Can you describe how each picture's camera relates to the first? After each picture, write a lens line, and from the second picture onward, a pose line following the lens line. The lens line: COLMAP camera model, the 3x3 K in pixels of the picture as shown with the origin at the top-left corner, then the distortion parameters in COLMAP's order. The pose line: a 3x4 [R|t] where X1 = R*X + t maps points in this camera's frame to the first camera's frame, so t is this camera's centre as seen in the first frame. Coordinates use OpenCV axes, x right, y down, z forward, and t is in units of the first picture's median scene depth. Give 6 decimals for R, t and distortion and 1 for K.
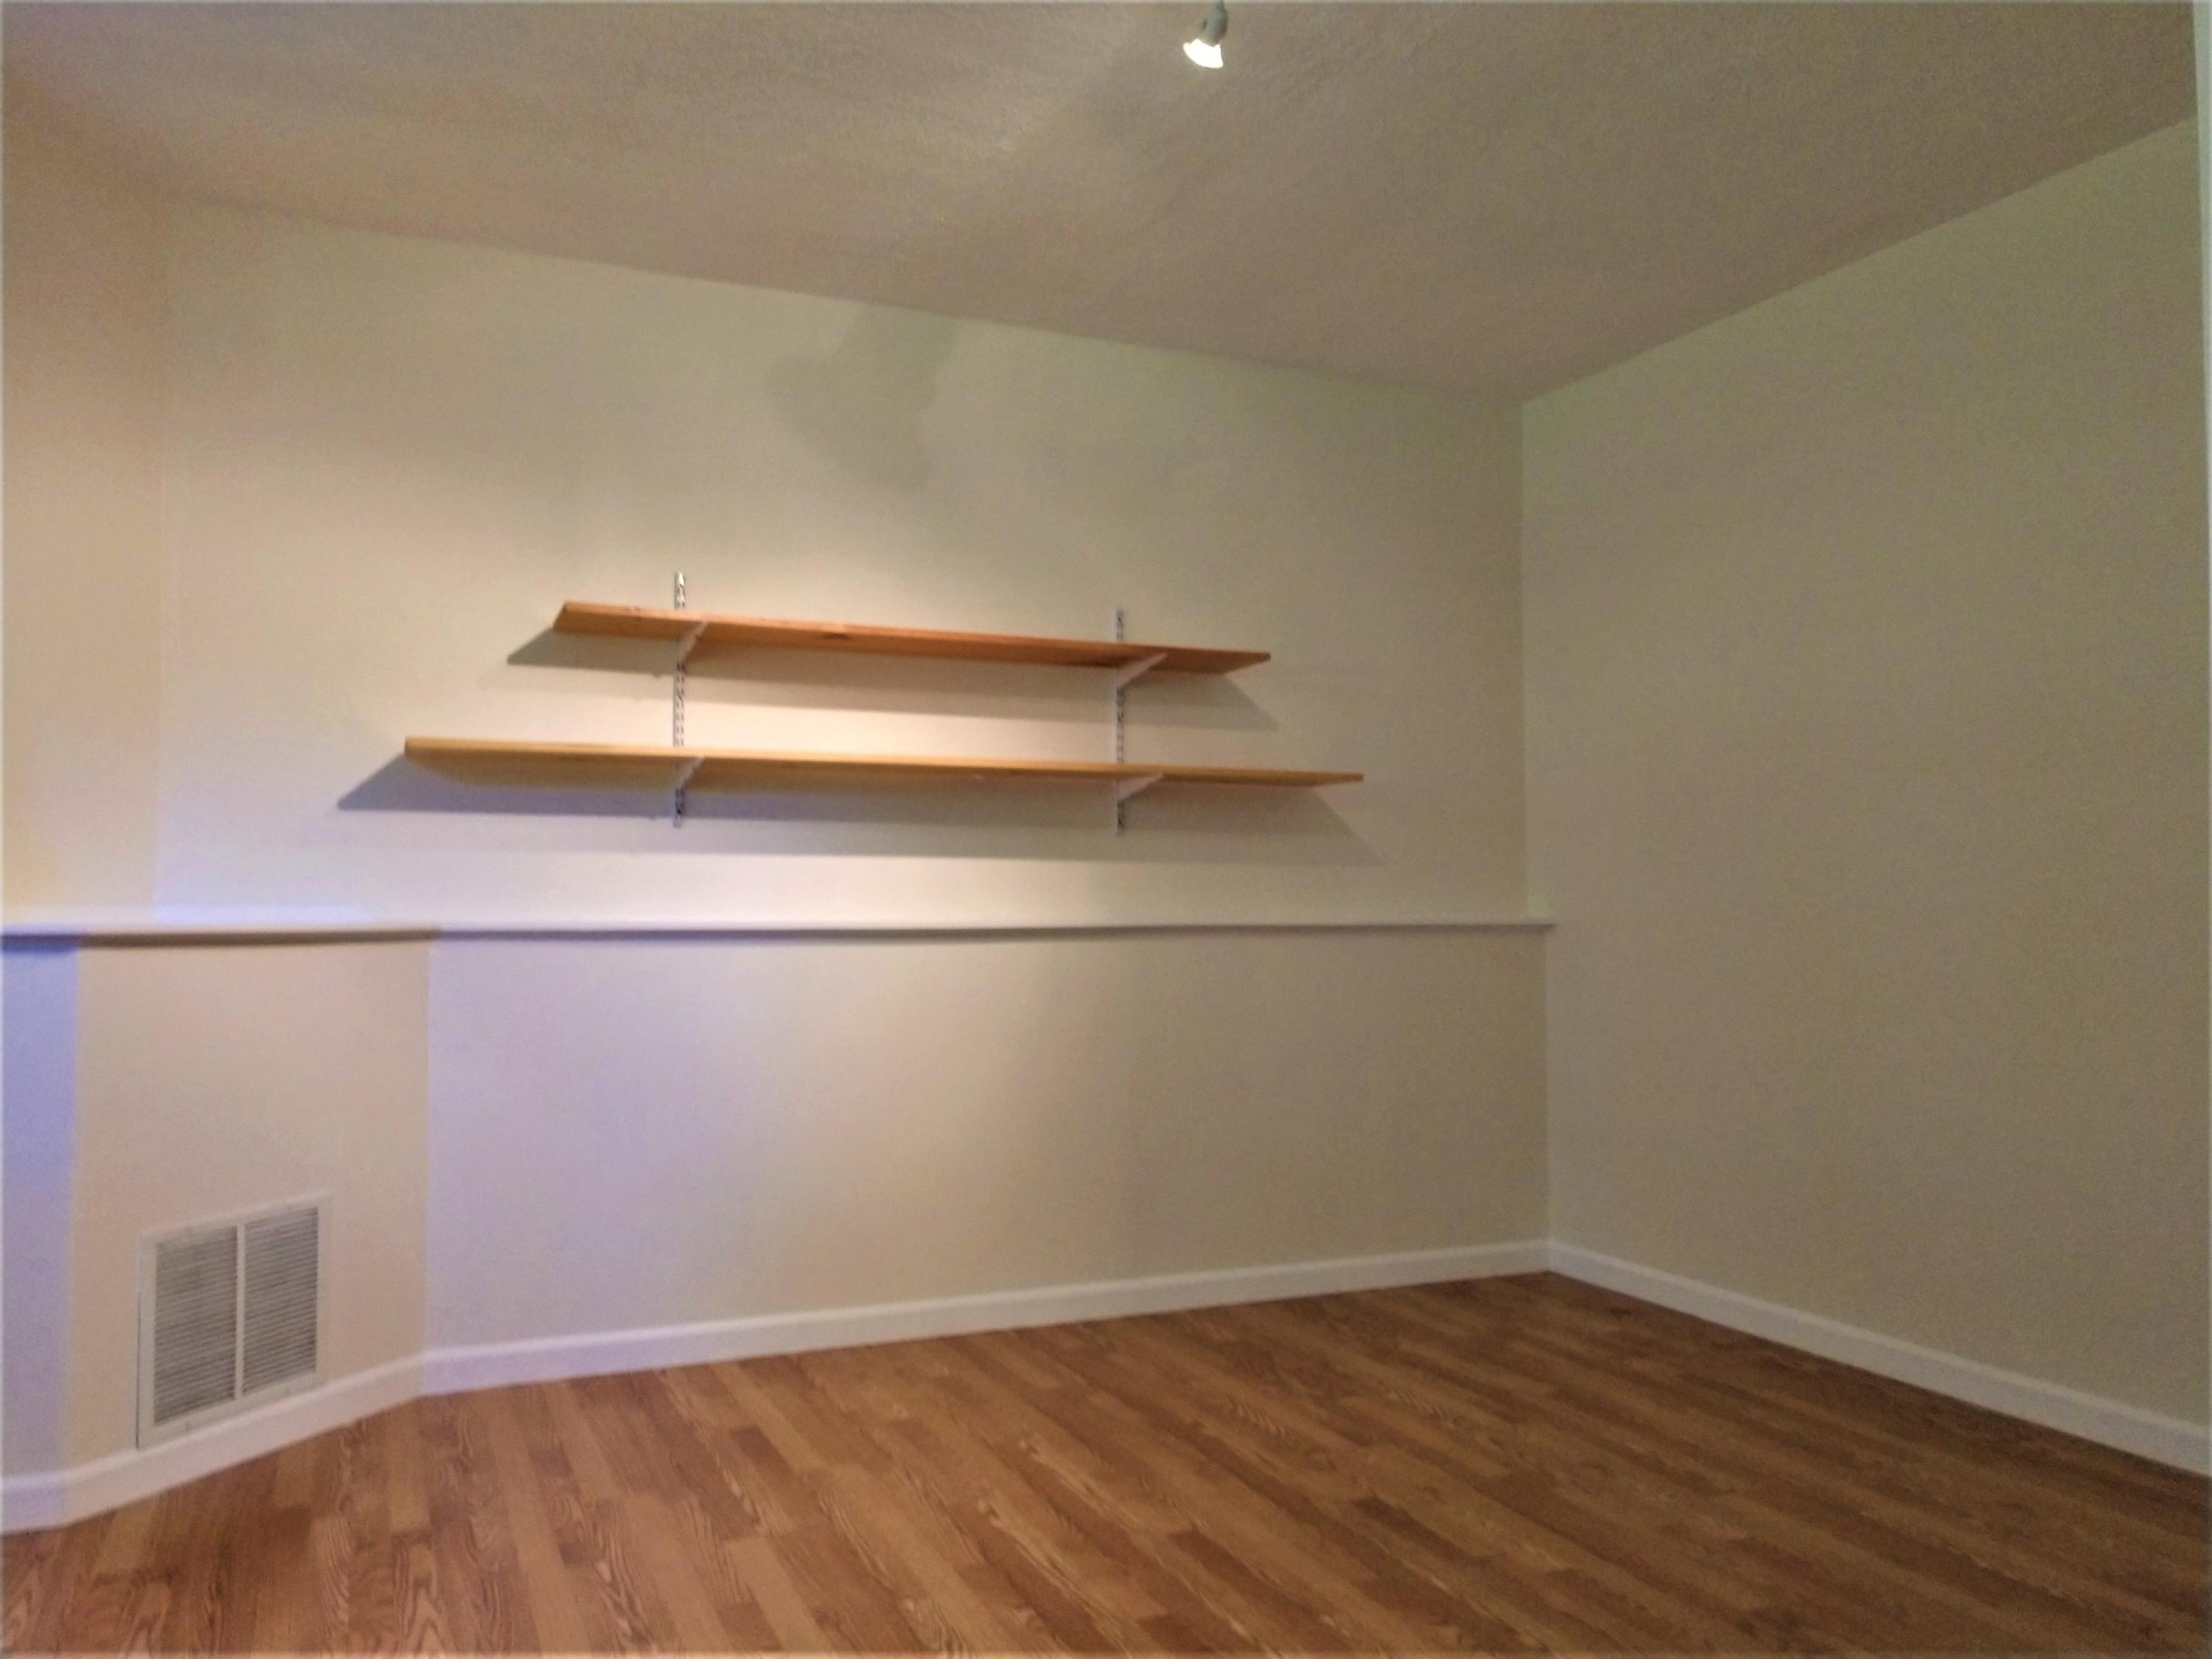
lens RADIAL K [[1682.6, 0, 1106.0], [0, 1682.6, 829.5], [0, 0, 1]] dist [-0.004718, 0.047322]
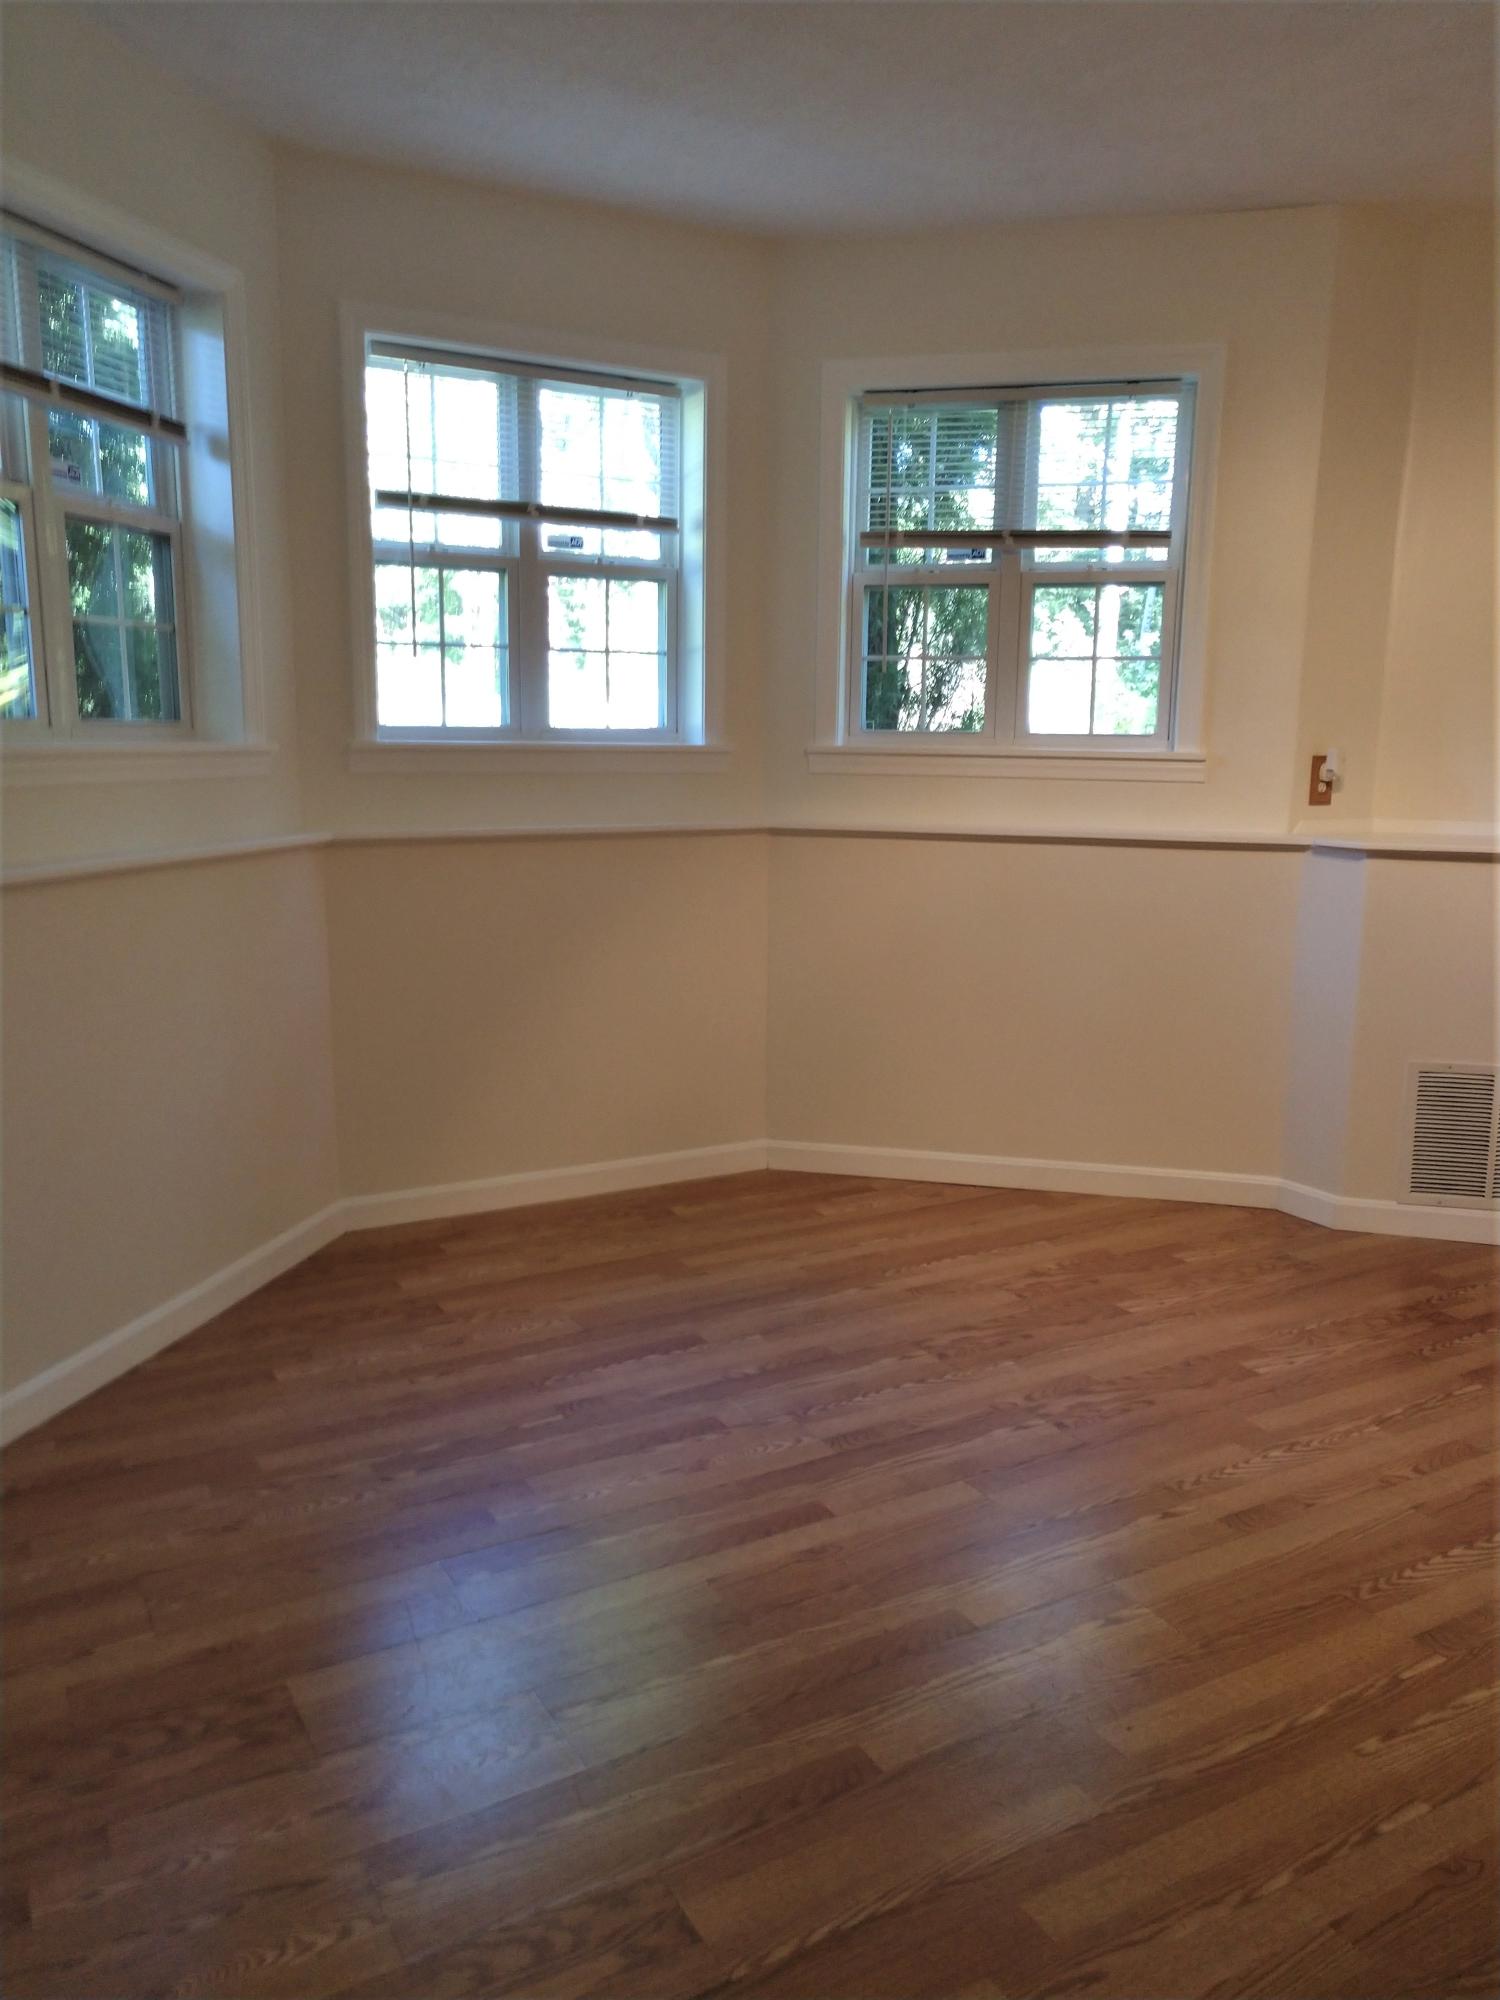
lens RADIAL K [[1521.4, 0, 750.0], [0, 1521.4, 1000.0], [0, 0, 1]] dist [-0.004718, 0.047322]
pose [[0.111672, 0.173981, -0.978397, 0.617161], [0.038724, 0.983045, 0.179227, -0.064117], [0.992990, -0.057902, 0.103041, 0.314202]]
